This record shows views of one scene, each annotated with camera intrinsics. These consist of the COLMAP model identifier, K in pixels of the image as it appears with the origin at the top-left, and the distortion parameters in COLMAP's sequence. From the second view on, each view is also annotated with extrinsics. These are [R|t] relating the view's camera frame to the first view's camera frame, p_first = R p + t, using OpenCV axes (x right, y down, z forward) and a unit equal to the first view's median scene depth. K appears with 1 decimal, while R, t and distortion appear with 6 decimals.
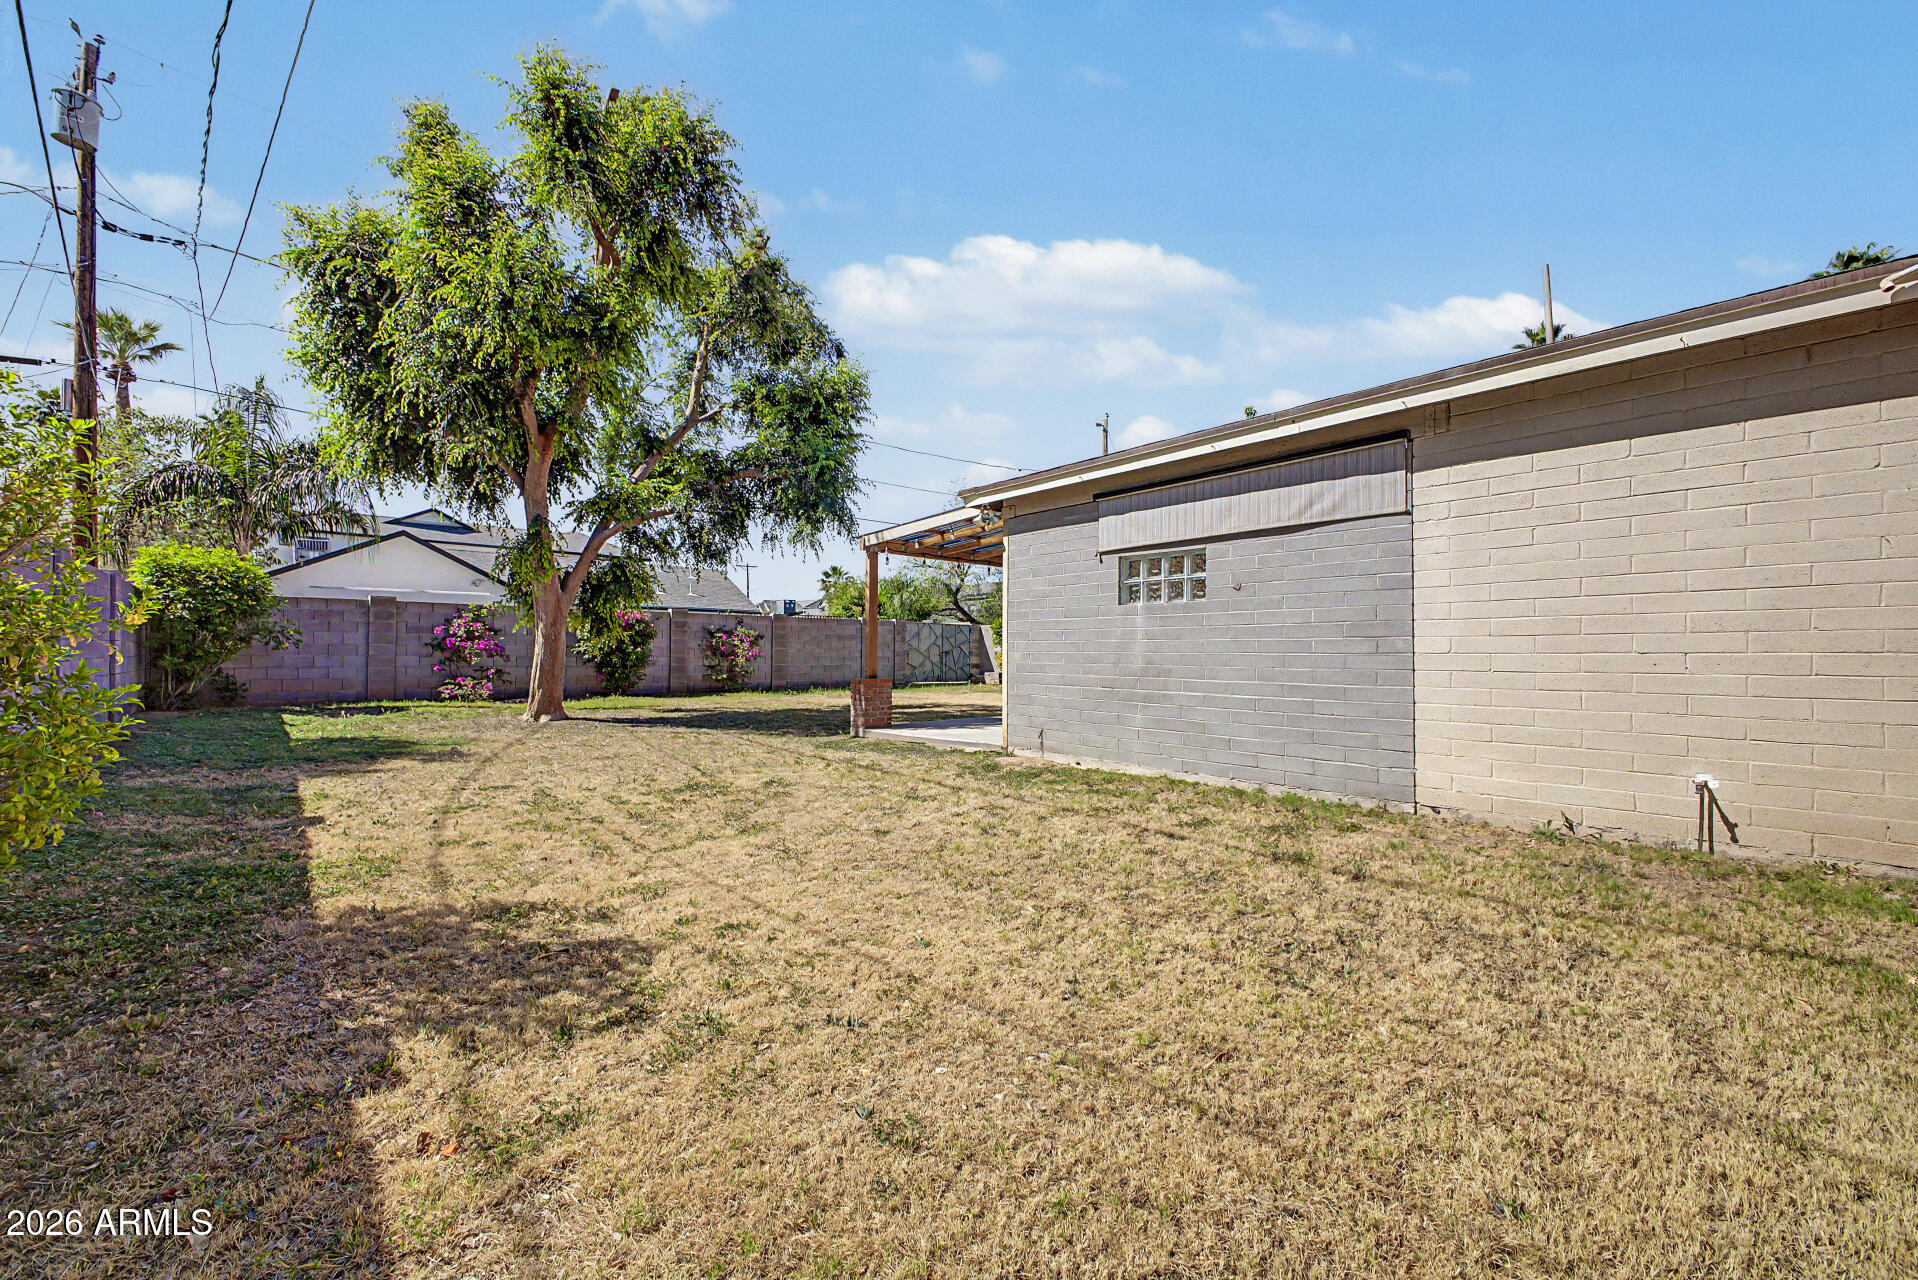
lens RADIAL K [[765.2, 0, 961.2], [0, 765.2, 648.1], [0, 0, 1]] dist [0.021900, -0.008884]
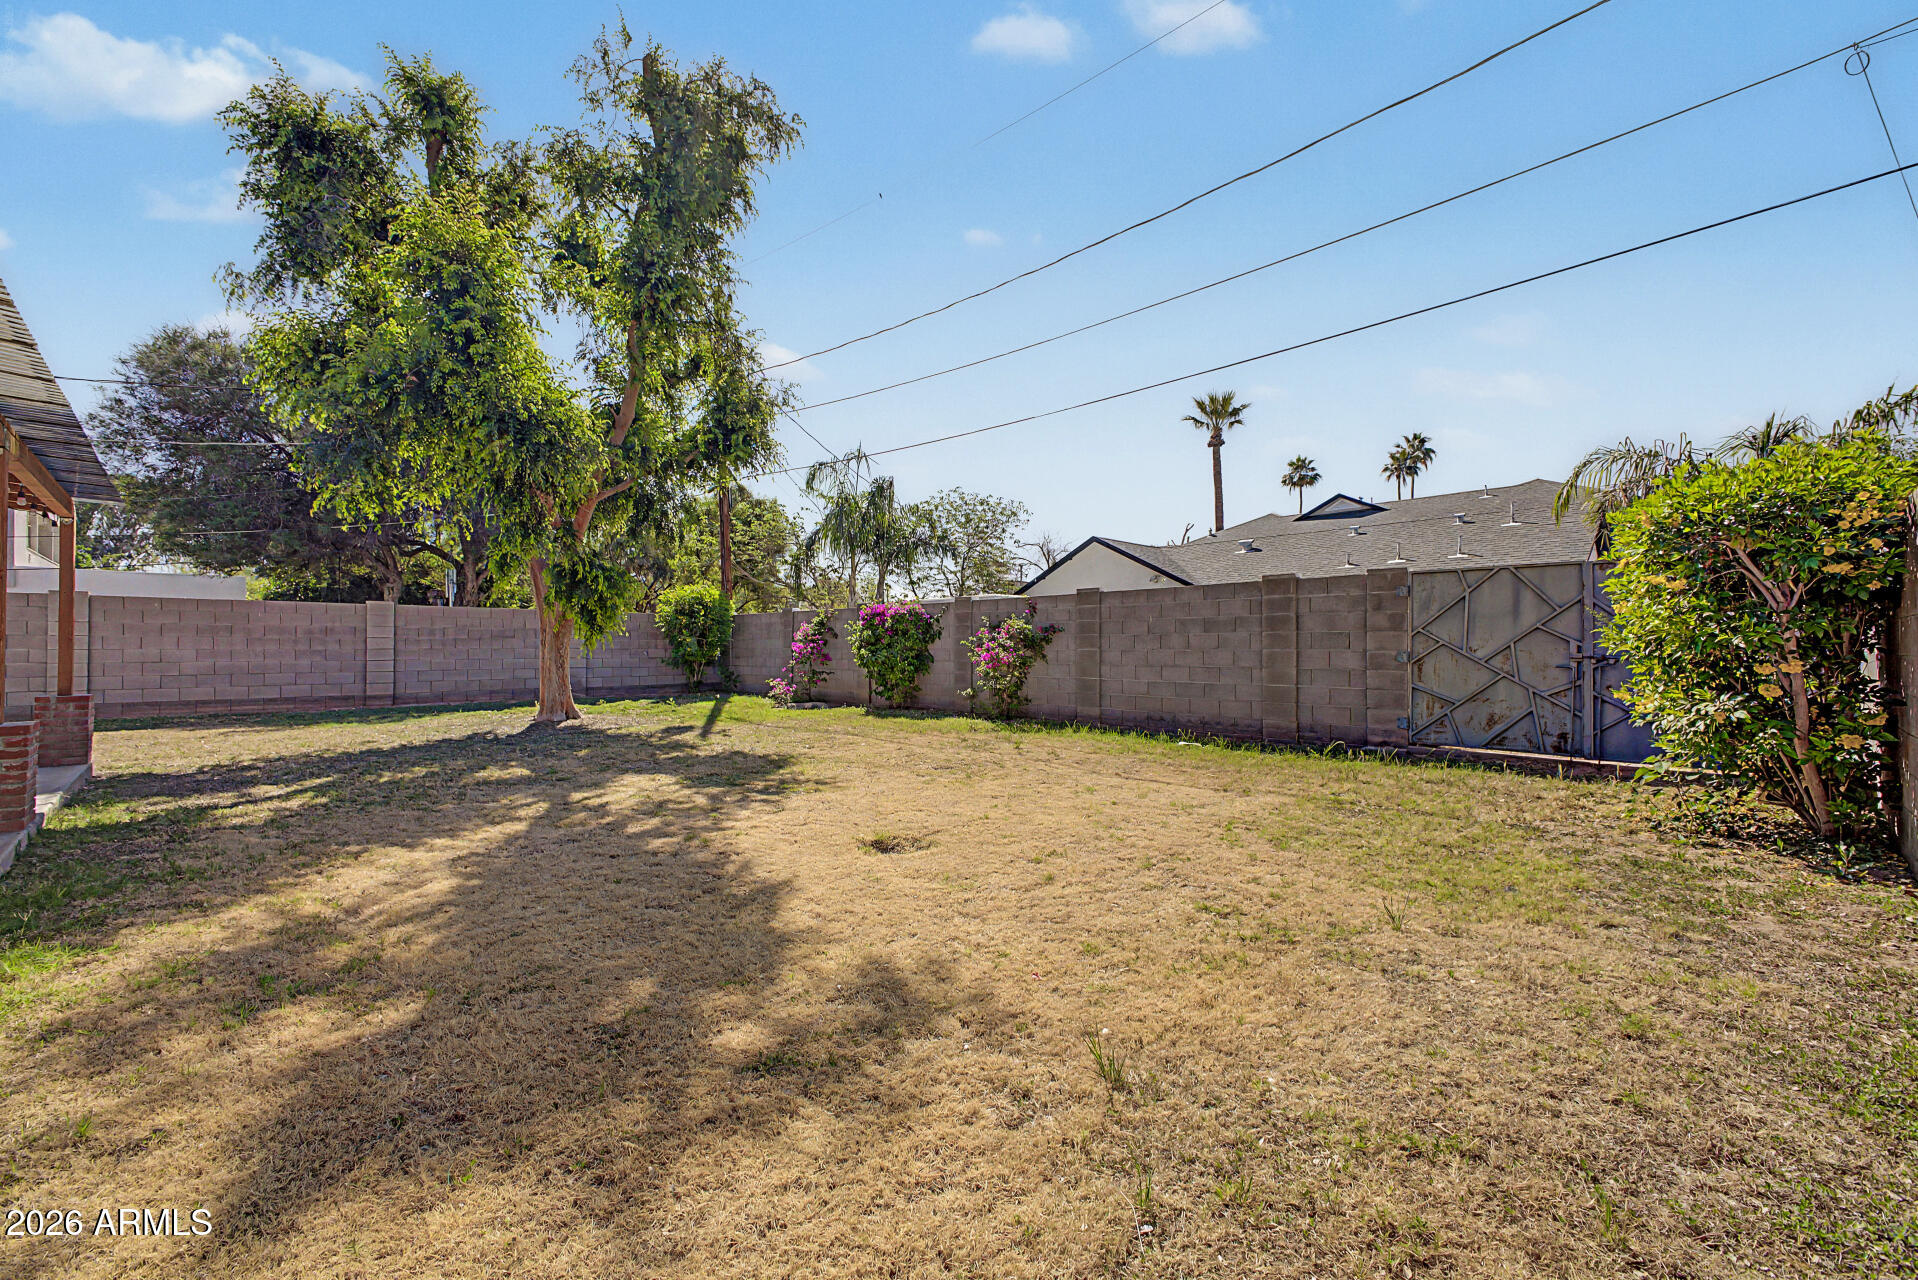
lens RADIAL K [[765.2, 0, 961.2], [0, 765.2, 648.1], [0, 0, 1]] dist [0.021900, -0.008884]
pose [[0.050724, -0.015597, -0.998591, 0.253312], [0.012354, 0.999811, -0.014989, 0.004300], [0.998636, -0.011576, 0.050907, 0.769453]]
